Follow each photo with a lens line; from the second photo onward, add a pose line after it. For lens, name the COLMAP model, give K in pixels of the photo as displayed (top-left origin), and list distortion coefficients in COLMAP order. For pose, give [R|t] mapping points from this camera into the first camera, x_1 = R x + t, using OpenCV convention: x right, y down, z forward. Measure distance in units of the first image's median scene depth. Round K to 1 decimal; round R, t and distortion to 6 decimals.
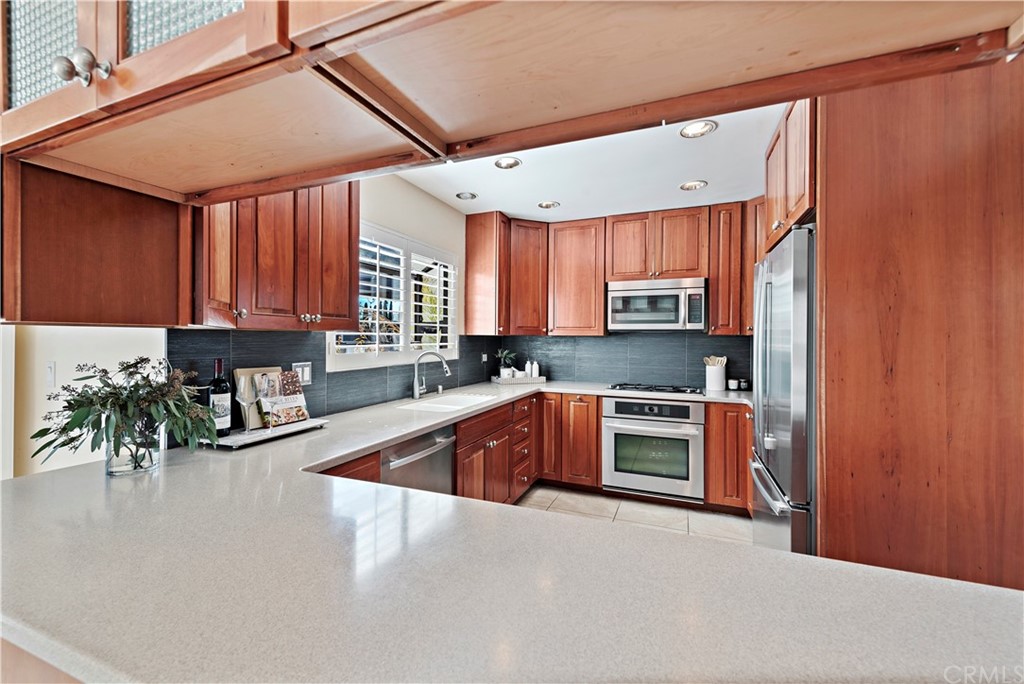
lens RADIAL K [[414.8, 0, 509.9], [0, 414.8, 343.9], [0, 0, 1]] dist [0.010516, -0.000789]
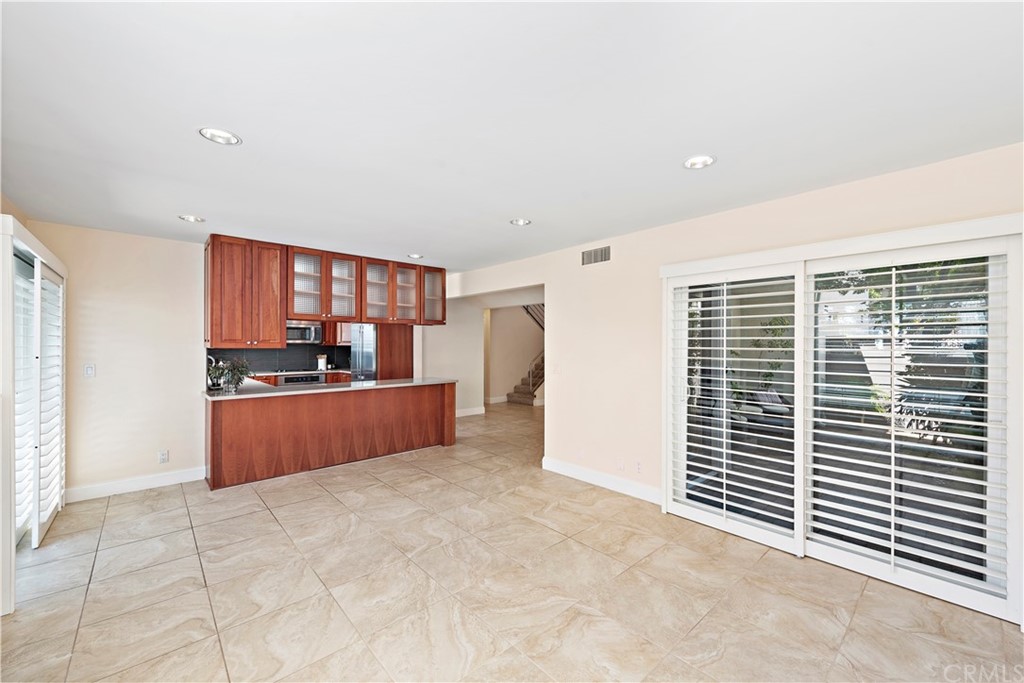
lens RADIAL K [[400.0, 0, 512.0], [0, 400.0, 344.2], [0, 0, 1]] dist [0.012391, -0.000131]
pose [[0.432418, -0.006008, 0.901653, -1.049611], [0.010432, 0.999944, 0.001660, -0.020597], [-0.901613, 0.008688, 0.432456, -0.893302]]
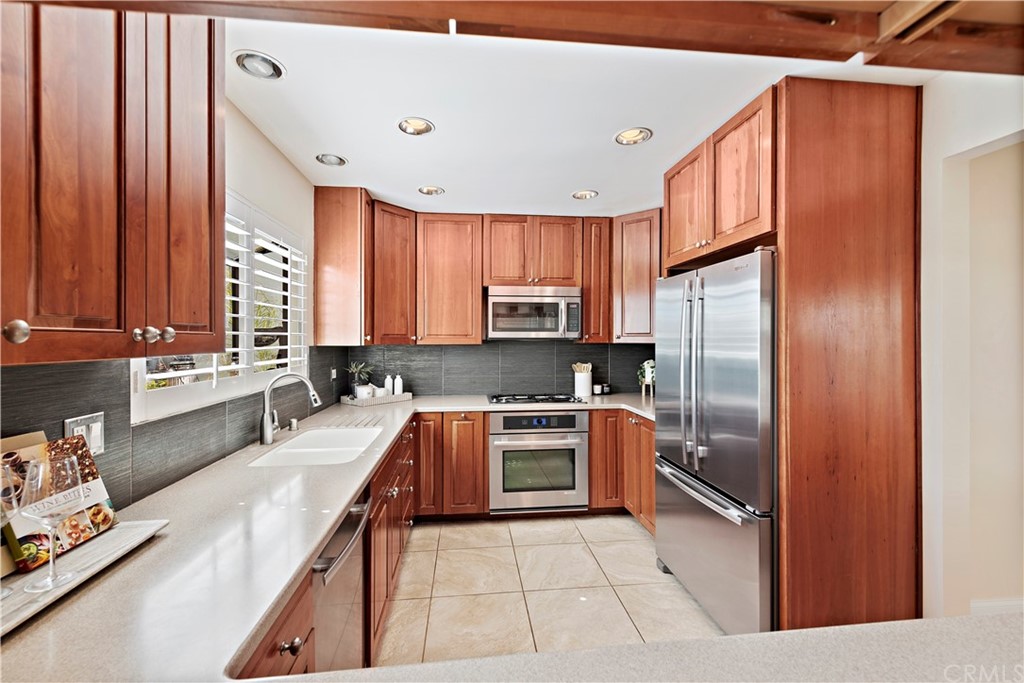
lens RADIAL K [[421.4, 0, 509.4], [0, 421.4, 344.7], [0, 0, 1]] dist [0.013368, -0.000426]
pose [[0.879330, -0.012647, 0.476045, -0.171450], [0.012726, 0.999914, 0.003056, -0.022489], [-0.476043, 0.003371, 0.879415, 0.166548]]
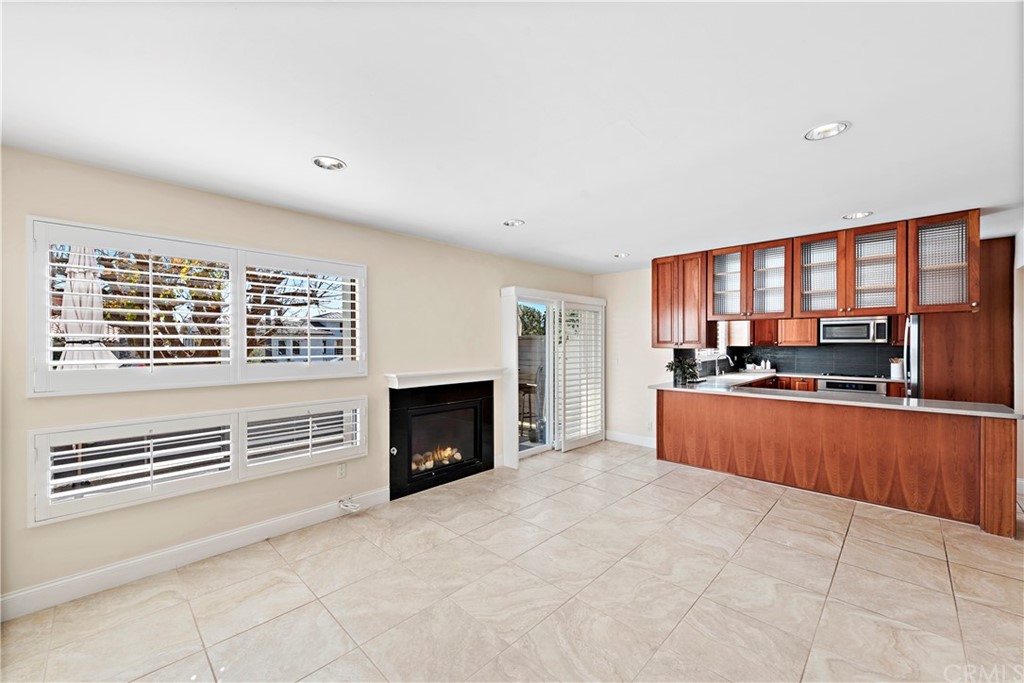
lens RADIAL K [[400.0, 0, 512.0], [0, 400.0, 344.2], [0, 0, 1]] dist [0.012391, -0.000131]
pose [[0.930078, -0.007669, -0.367282, -0.378841], [0.004767, 0.999950, -0.008807, -0.019688], [0.367331, 0.006441, 0.930068, -1.160228]]
